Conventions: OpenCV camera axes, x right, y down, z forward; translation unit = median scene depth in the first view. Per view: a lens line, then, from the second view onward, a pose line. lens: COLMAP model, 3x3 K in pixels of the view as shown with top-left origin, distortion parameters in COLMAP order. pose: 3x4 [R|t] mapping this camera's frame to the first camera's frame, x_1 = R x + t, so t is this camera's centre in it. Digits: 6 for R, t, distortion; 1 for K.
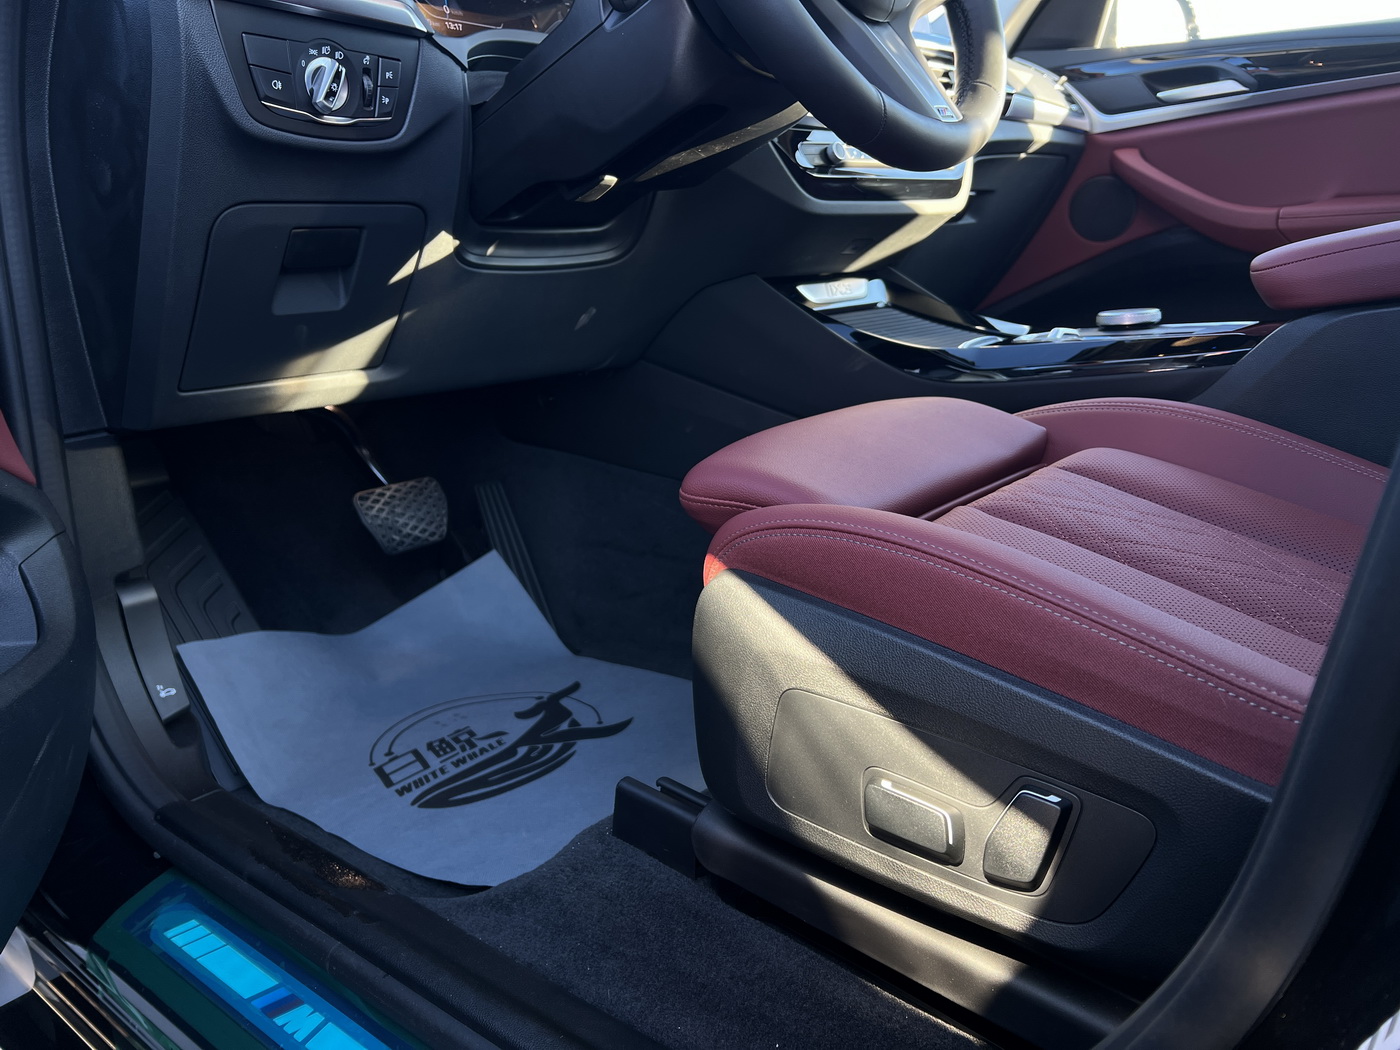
lens RADIAL K [[1066.6, 0, 695.6], [0, 1066.6, 497.6], [0, 0, 1]] dist [-0.007521, 0.002544]
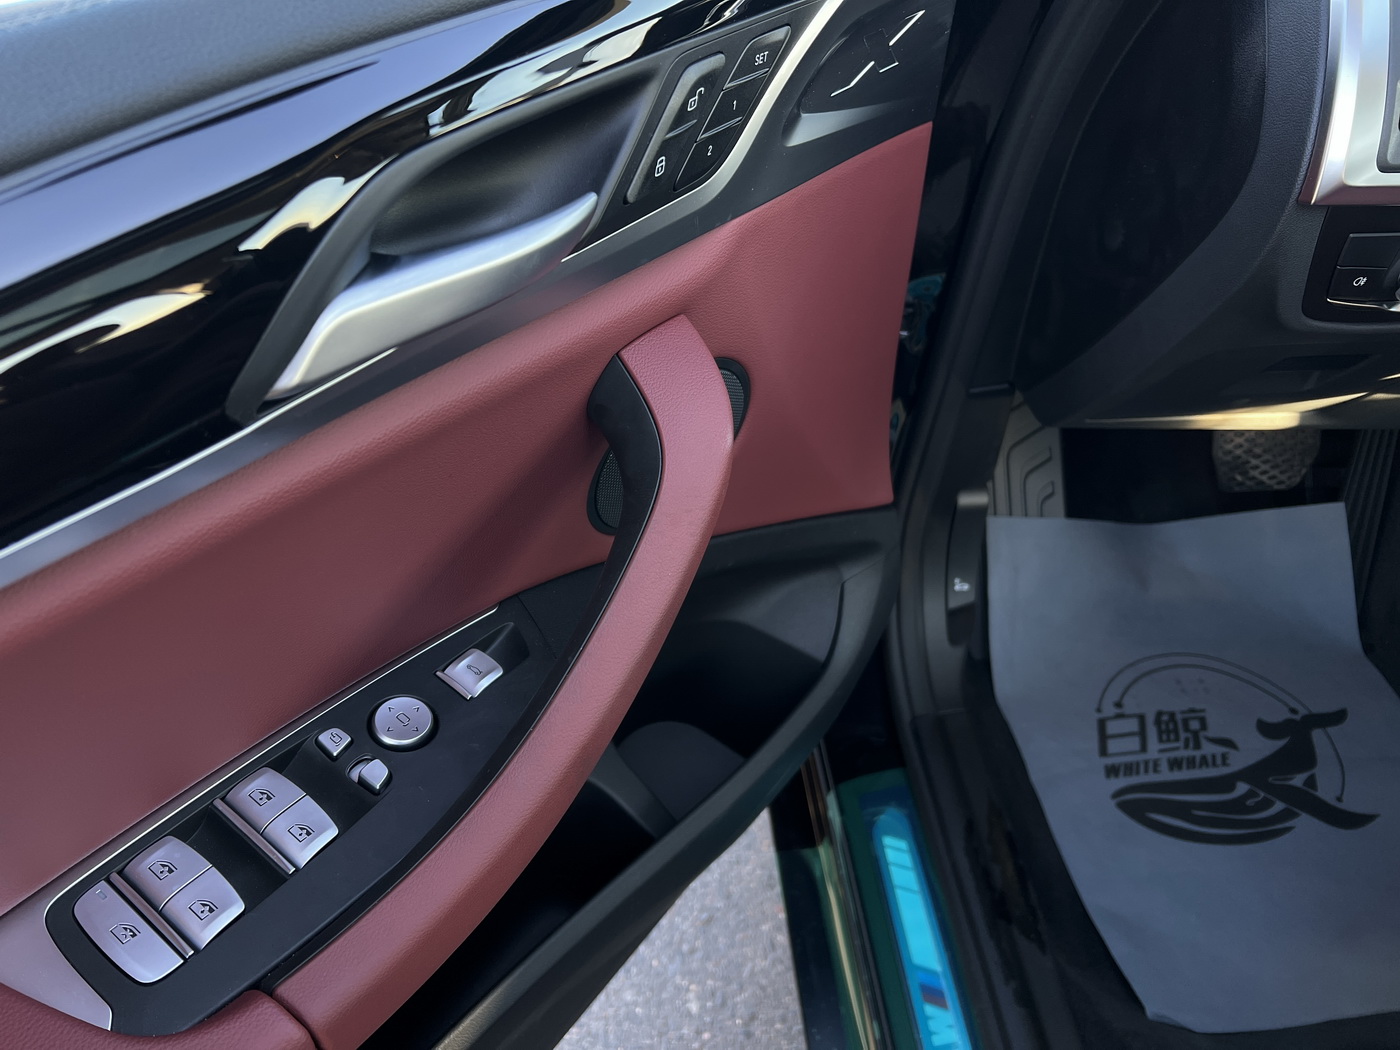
lens RADIAL K [[1066.6, 0, 695.6], [0, 1066.6, 497.6], [0, 0, 1]] dist [-0.007521, 0.002544]
pose [[0.701921, 0.531573, -0.474063, -0.189980], [-0.231927, 0.799889, 0.553523, -0.392630], [0.673436, -0.278581, 0.684745, 0.070336]]
